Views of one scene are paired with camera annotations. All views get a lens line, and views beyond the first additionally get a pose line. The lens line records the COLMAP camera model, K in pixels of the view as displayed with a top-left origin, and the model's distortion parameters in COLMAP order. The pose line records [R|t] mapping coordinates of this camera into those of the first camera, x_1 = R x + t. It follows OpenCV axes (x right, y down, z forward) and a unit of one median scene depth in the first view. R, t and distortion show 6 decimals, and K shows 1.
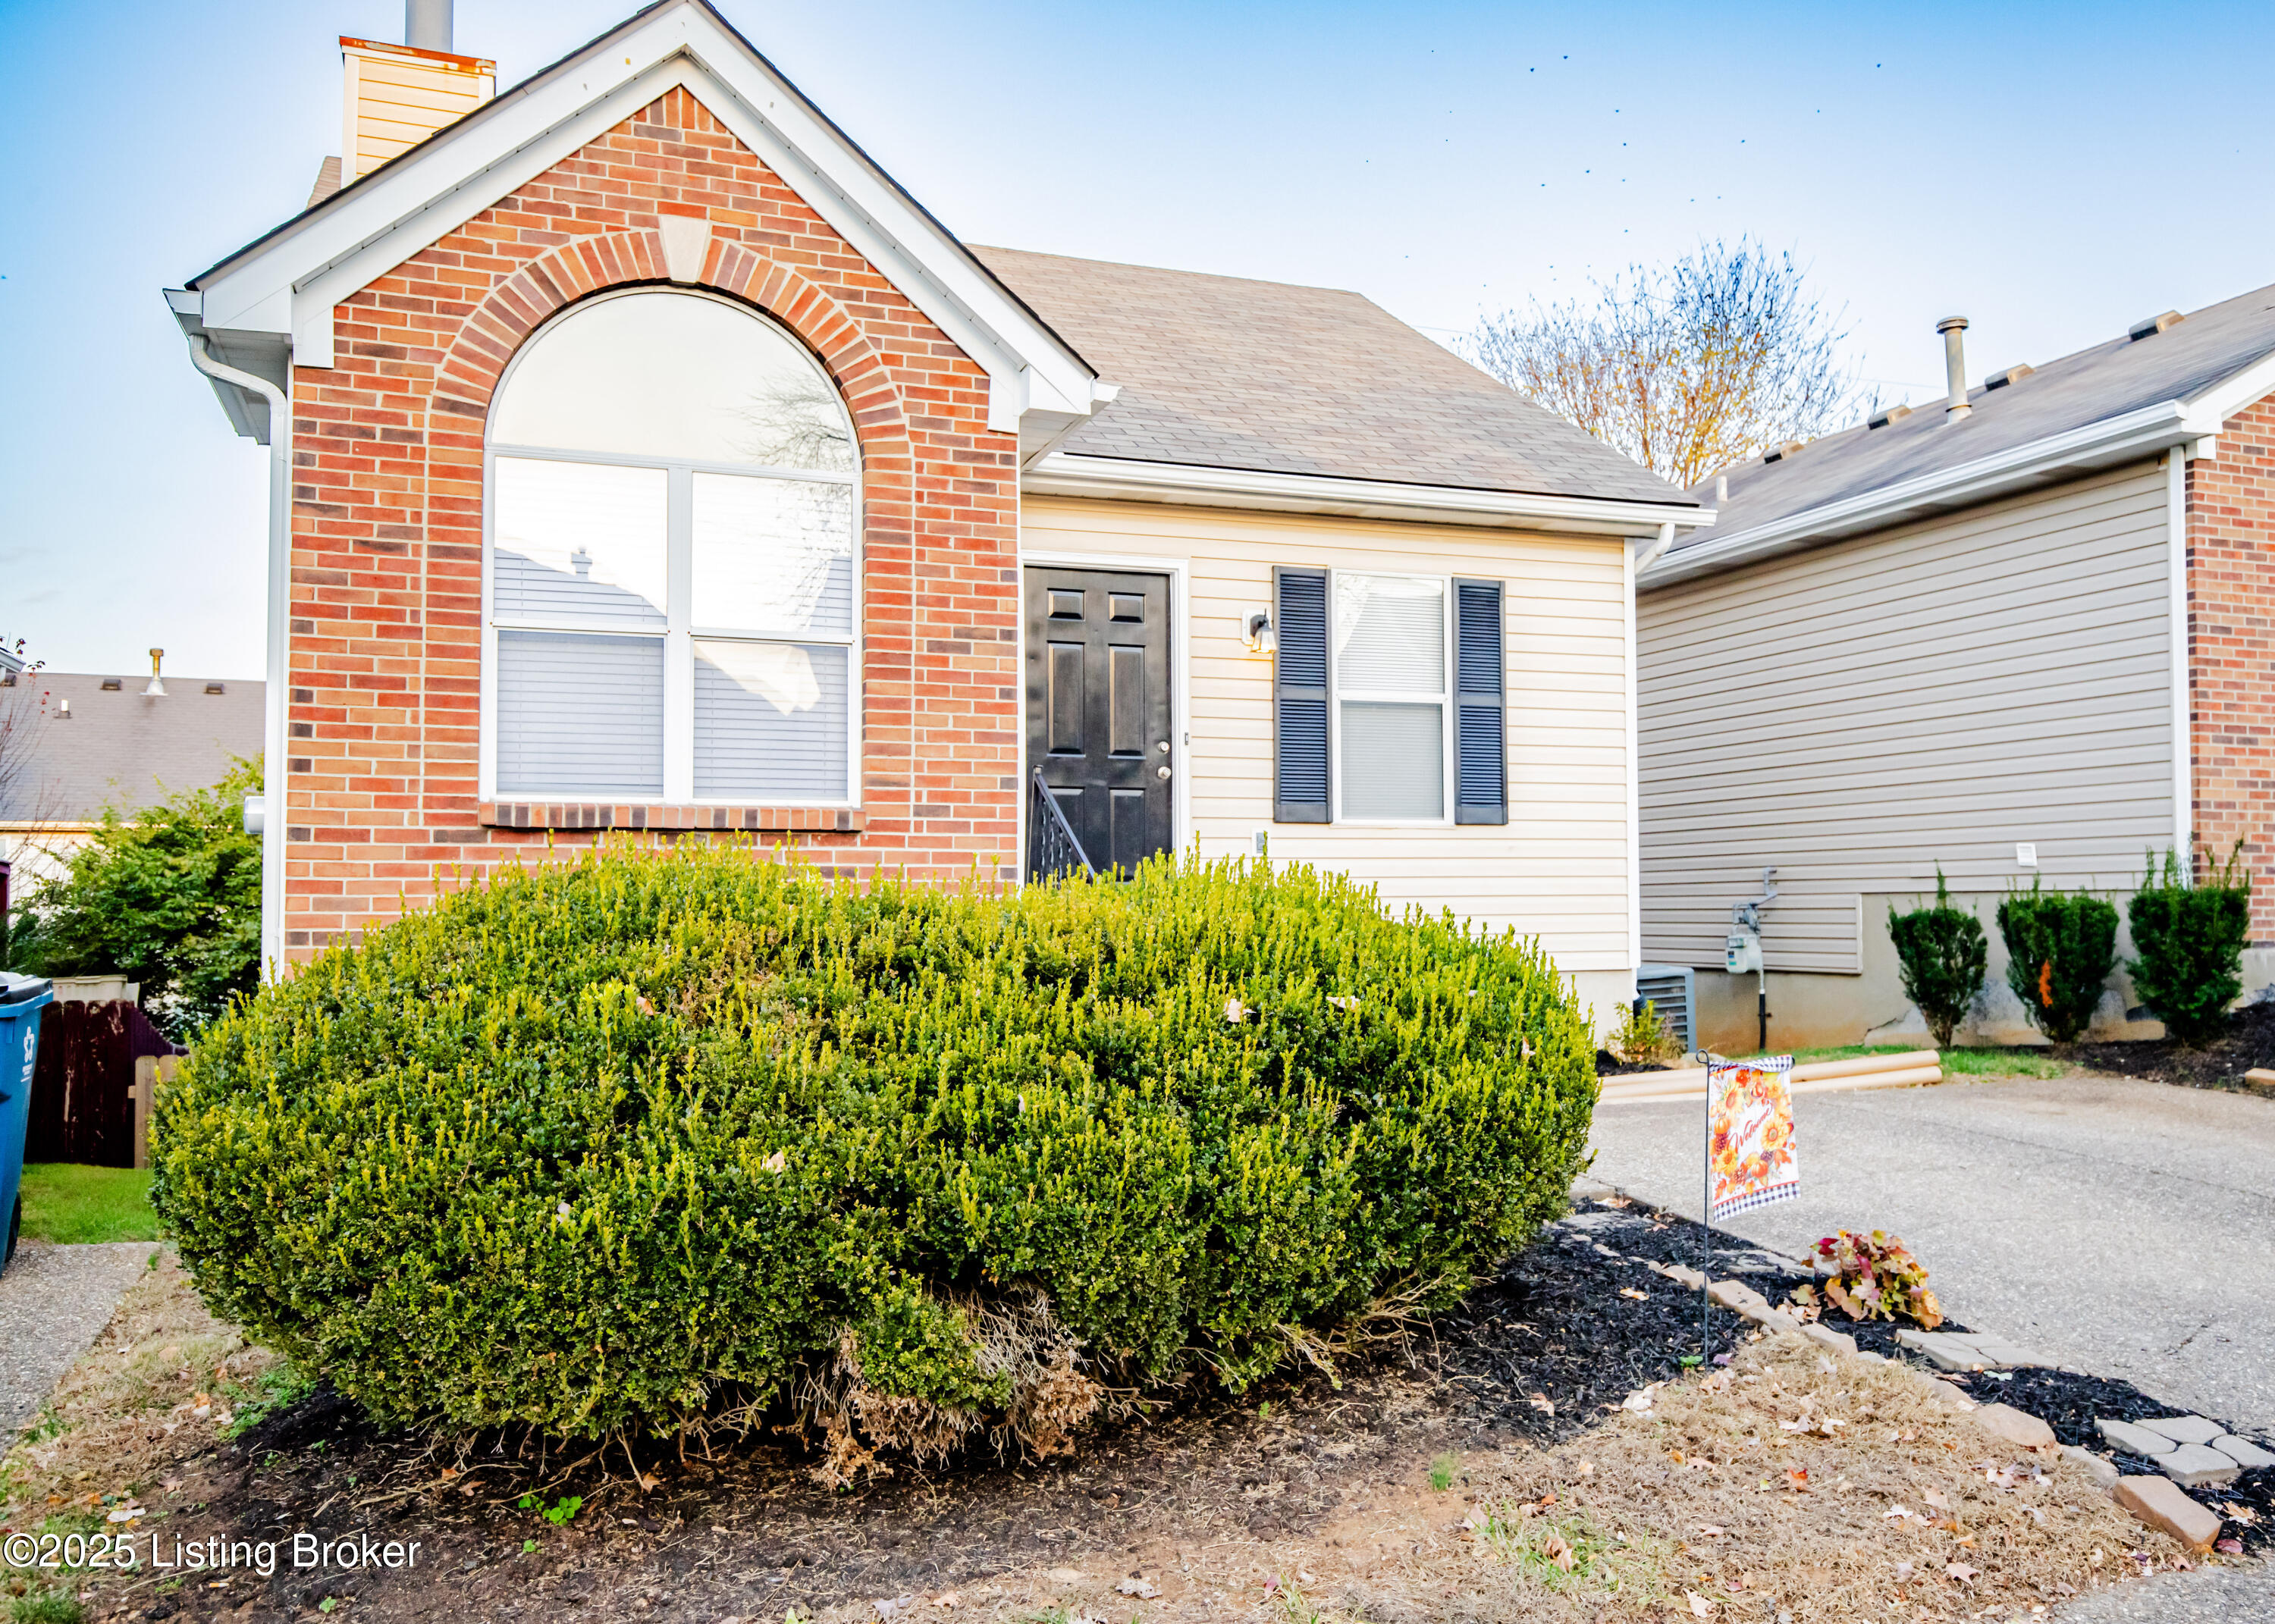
lens RADIAL K [[1924.3, 0, 1138.0], [0, 1924.3, 840.1], [0, 0, 1]] dist [0.016337, 0.005597]
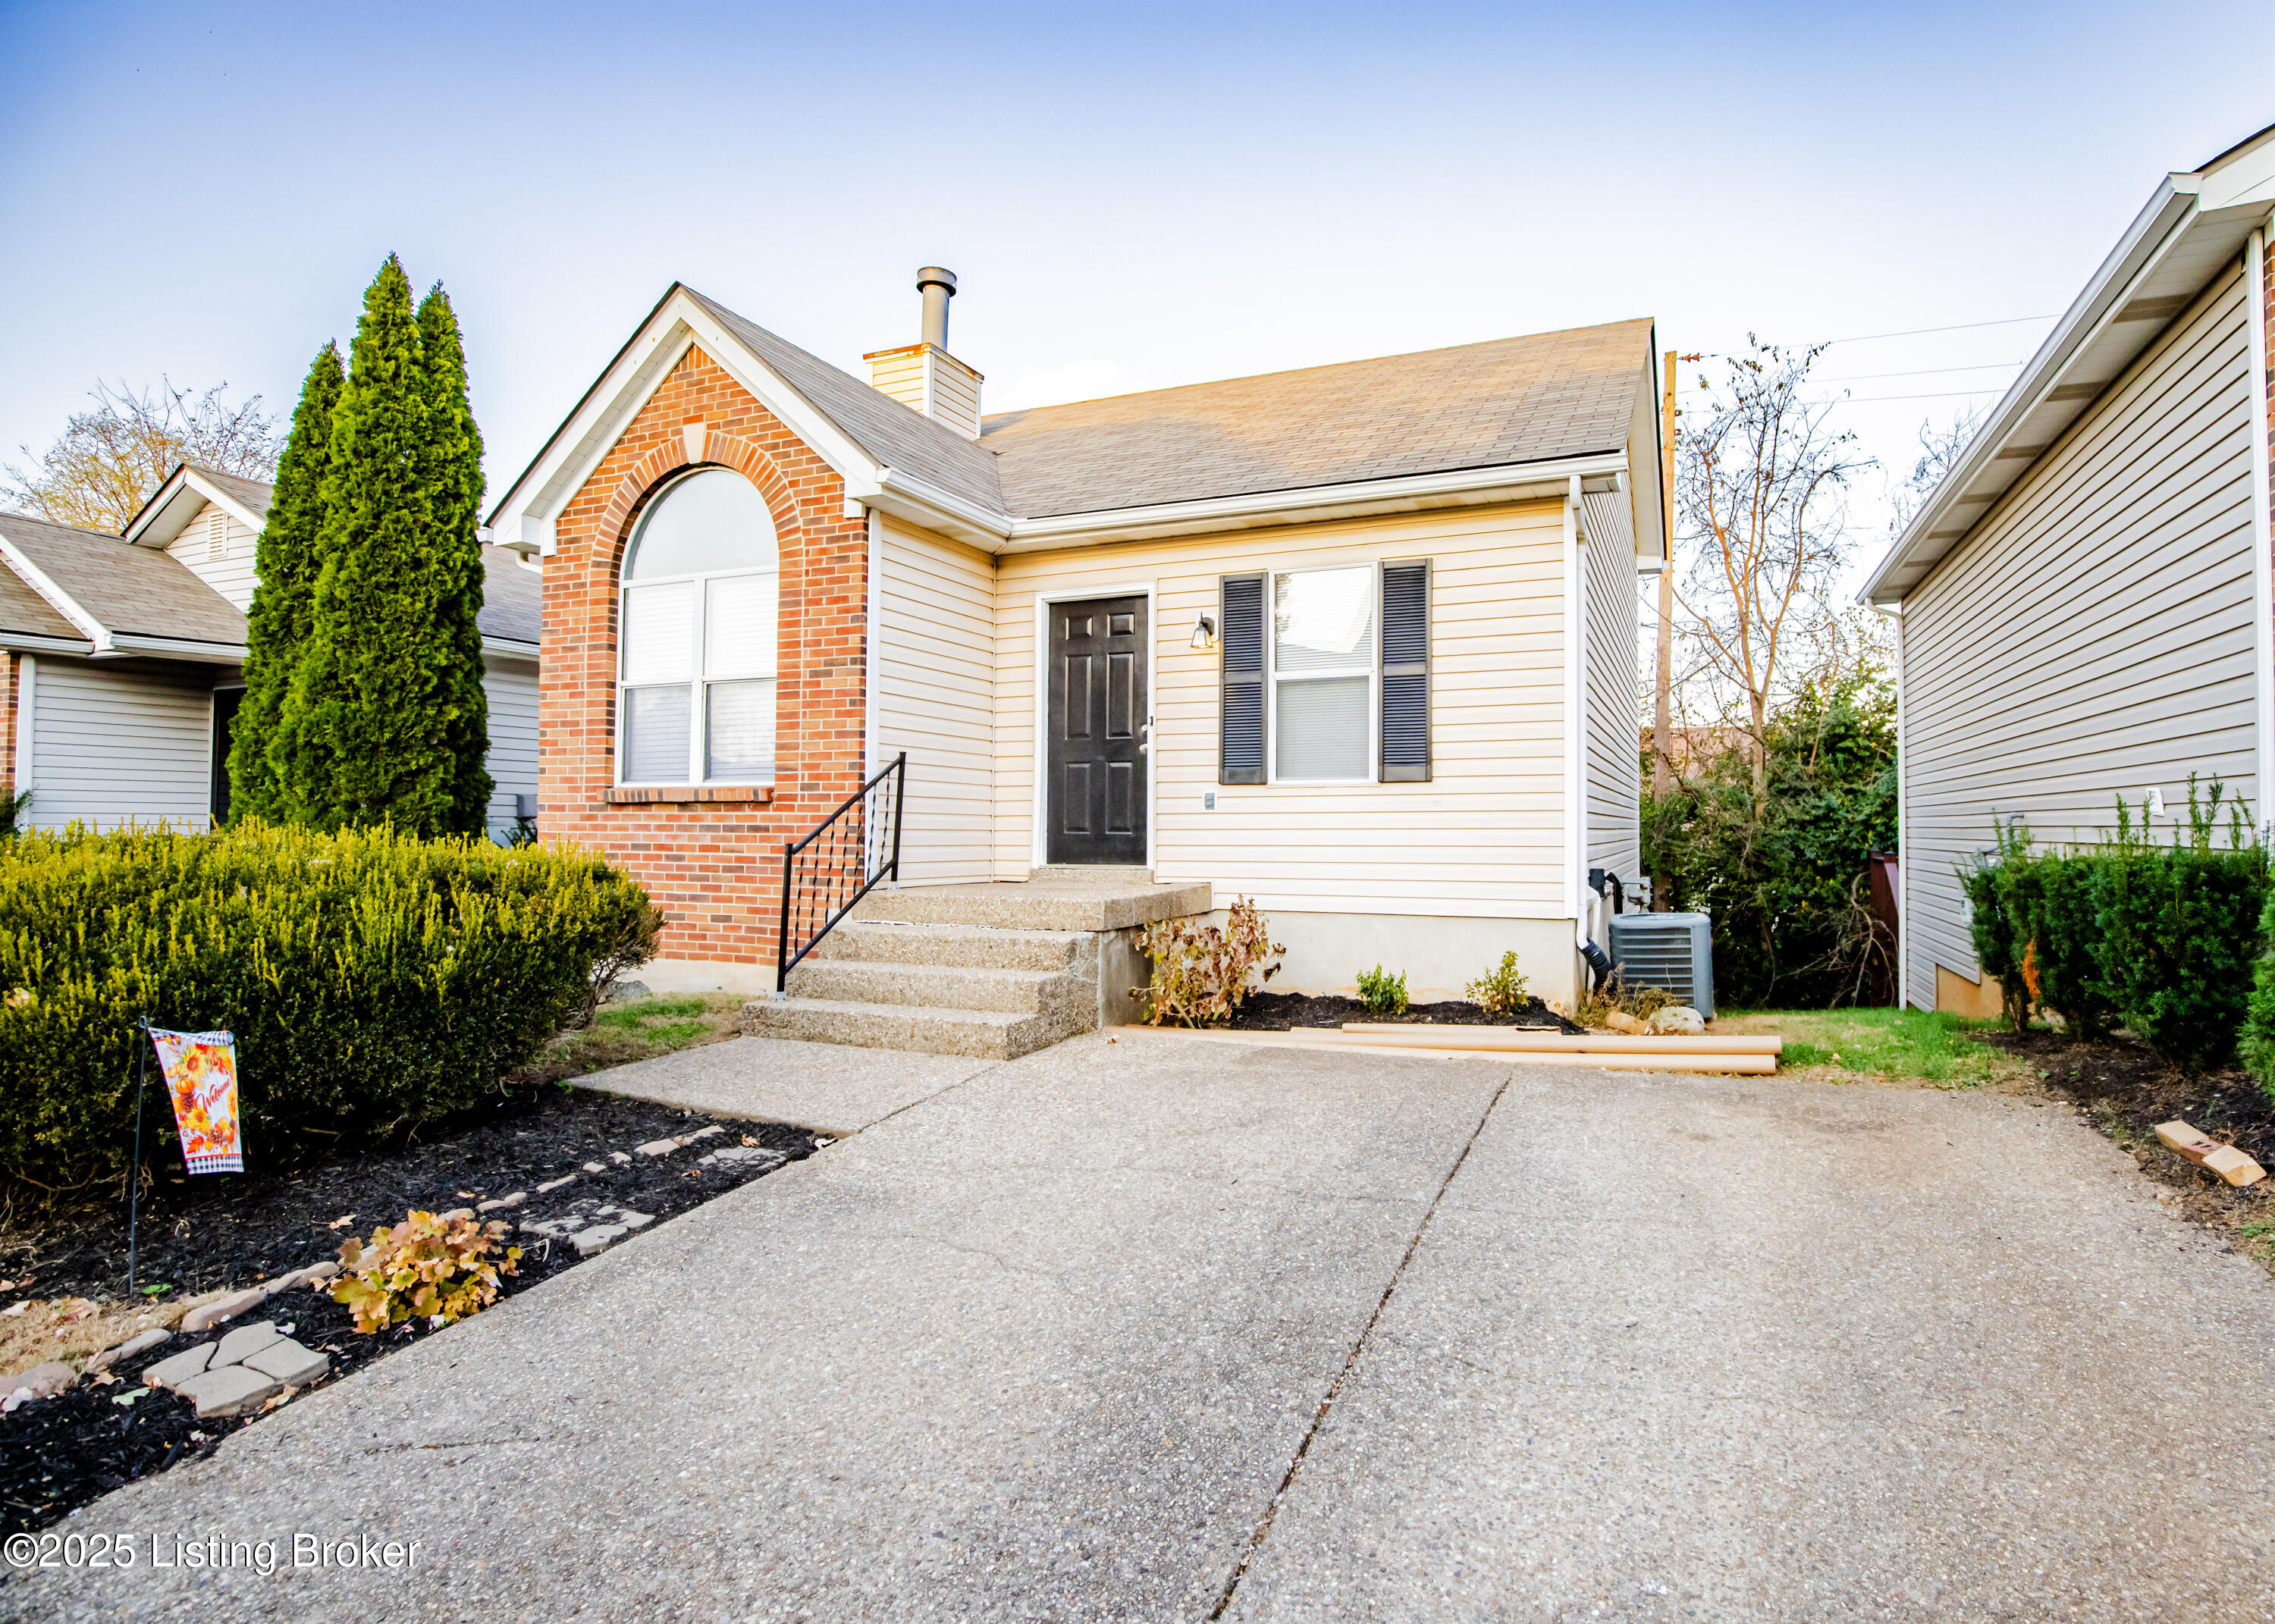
lens RADIAL K [[1143.8, 0, 1146.6], [0, 1143.8, 816.3], [0, 0, 1]] dist [-0.027385, 0.002446]
pose [[0.729501, -0.000817, -0.683979, 0.537010], [0.018092, 0.999672, 0.018102, -0.003126], [0.683741, -0.025580, 0.729277, 0.431892]]
